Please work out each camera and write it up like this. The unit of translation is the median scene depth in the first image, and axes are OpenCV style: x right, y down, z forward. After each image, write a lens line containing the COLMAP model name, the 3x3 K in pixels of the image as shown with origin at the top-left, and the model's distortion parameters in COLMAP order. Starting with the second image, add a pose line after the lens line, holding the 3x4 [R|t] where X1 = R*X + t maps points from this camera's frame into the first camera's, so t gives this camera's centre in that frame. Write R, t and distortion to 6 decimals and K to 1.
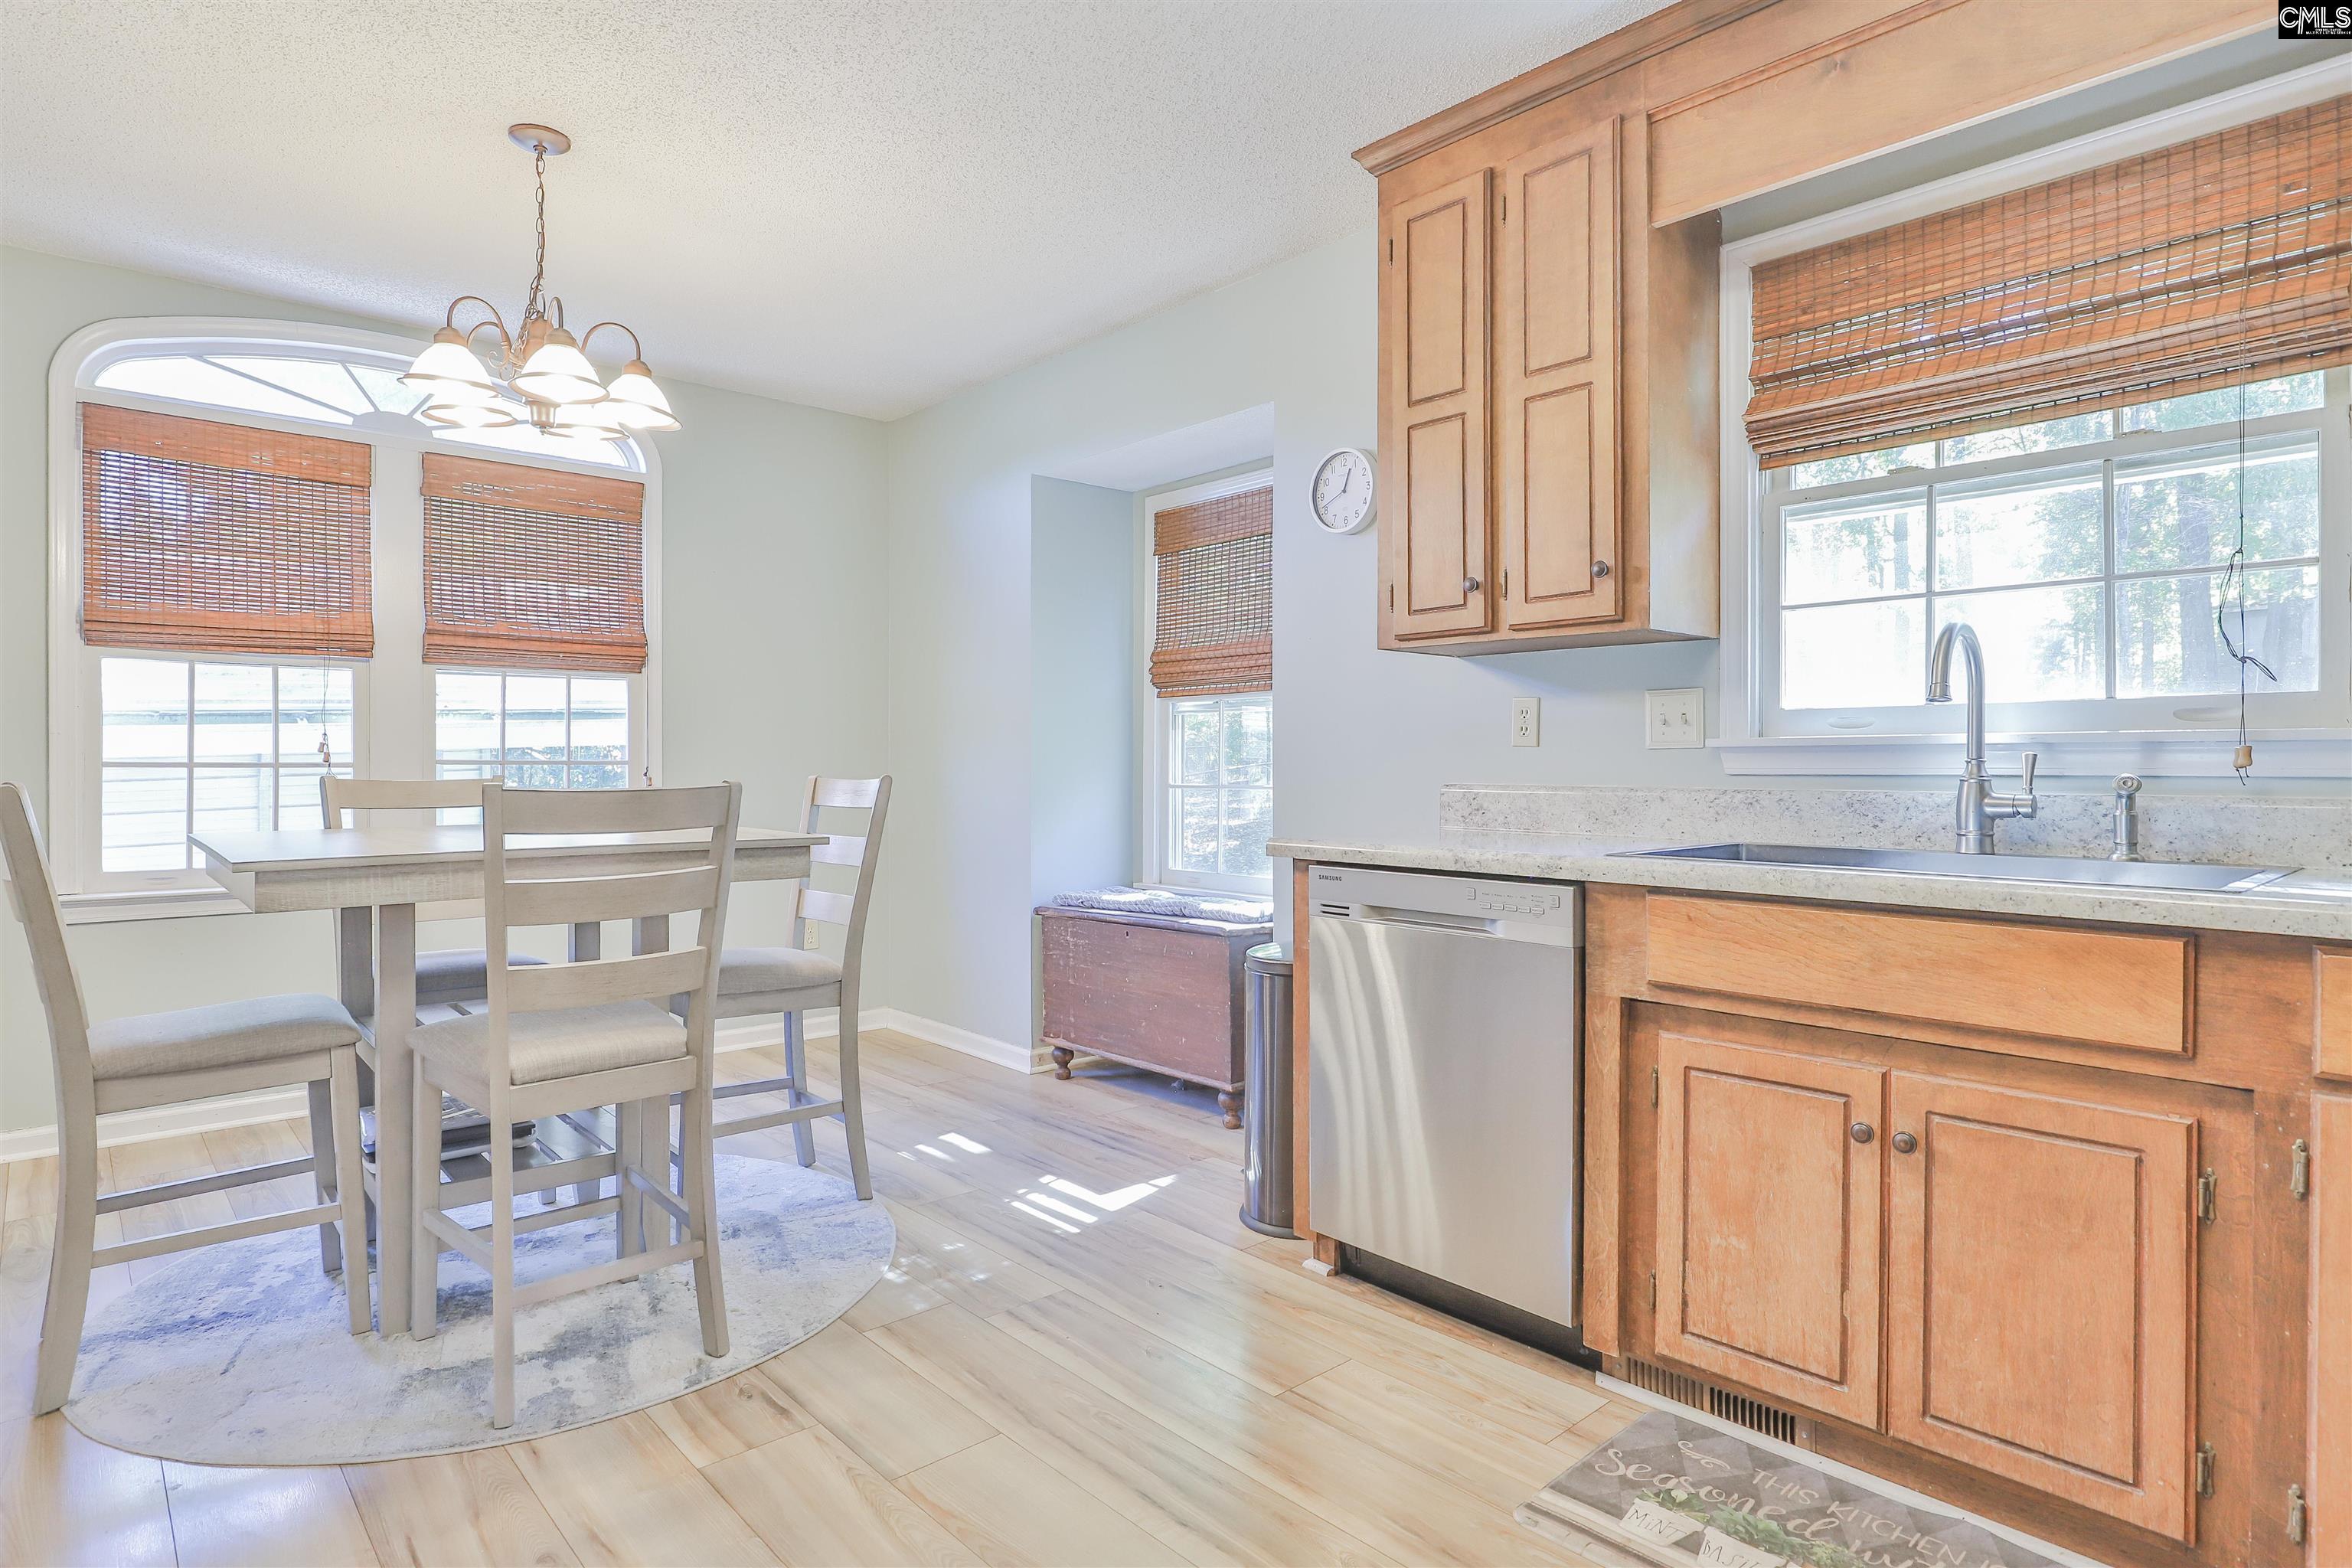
lens RADIAL K [[1278.8, 0, 1076.8], [0, 1278.8, 769.9], [0, 0, 1]] dist [-0.002191, -0.000178]
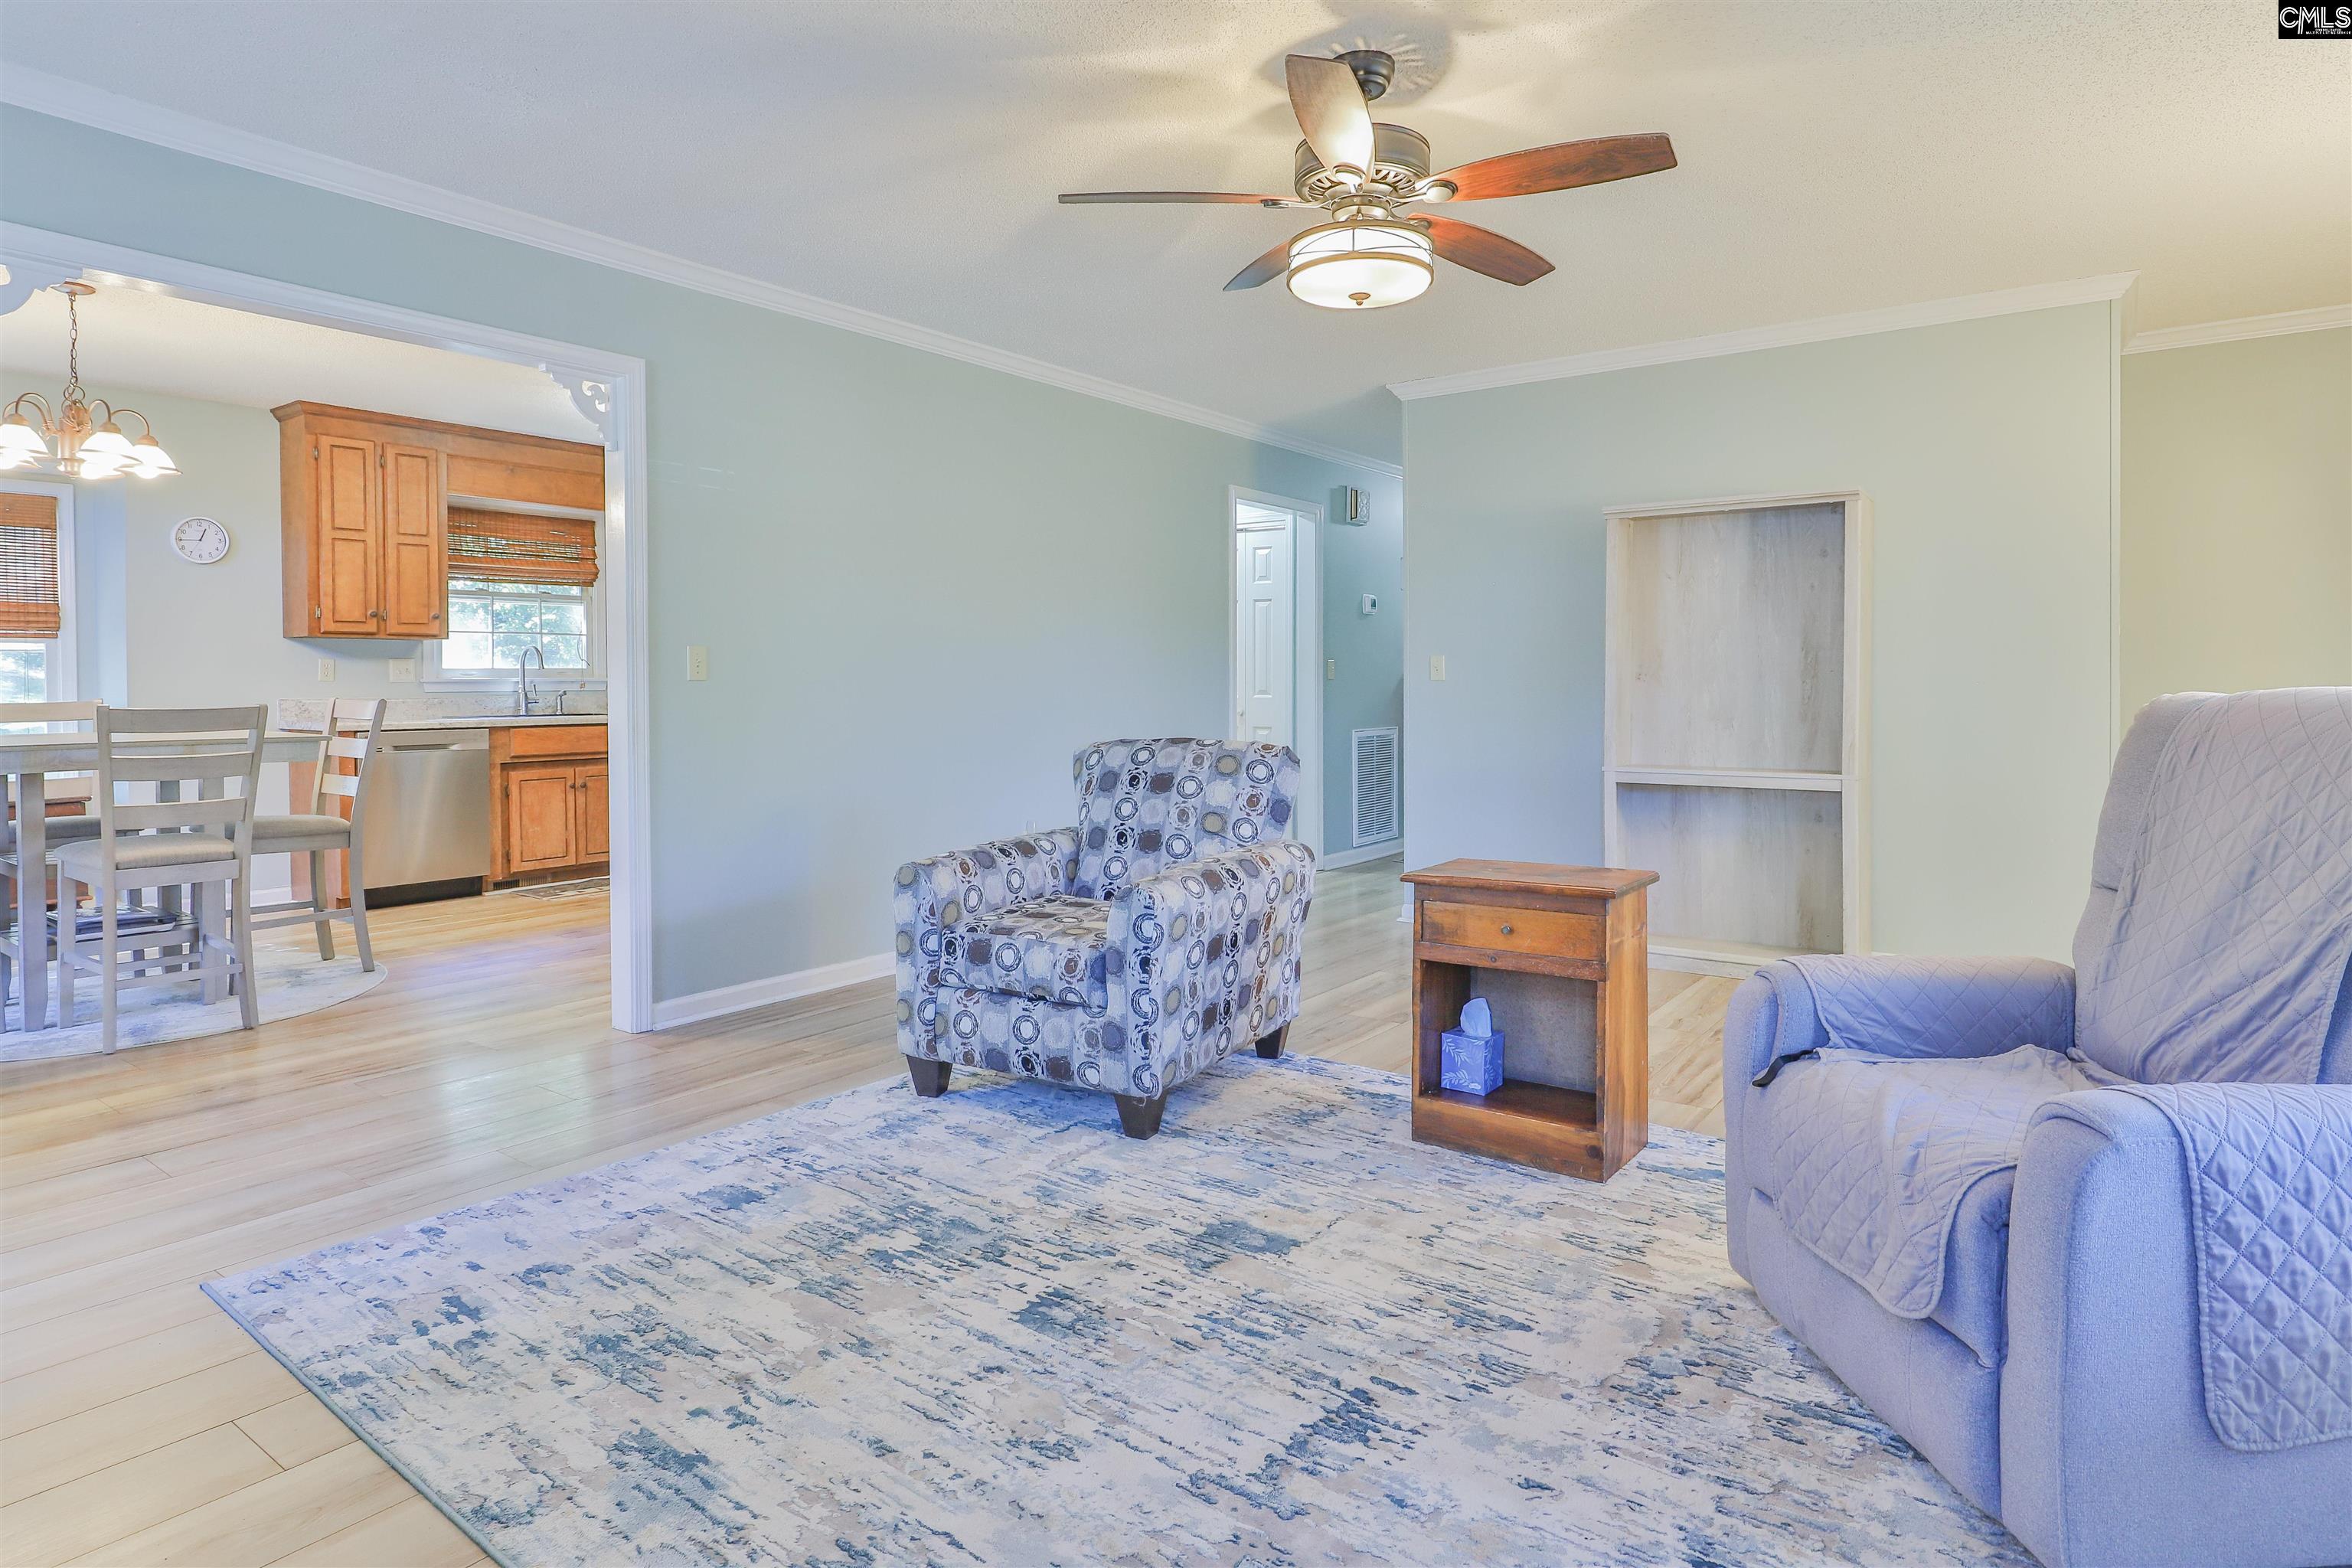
lens RADIAL K [[1253.6, 0, 1204.4], [0, 1253.6, 701.6], [0, 0, 1]] dist [-0.003715, -0.000554]
pose [[-0.220225, -0.011537, 0.975381, -2.399464], [0.011210, 0.999834, 0.014357, 0.003527], [-0.975385, 0.014096, -0.220059, -0.003094]]
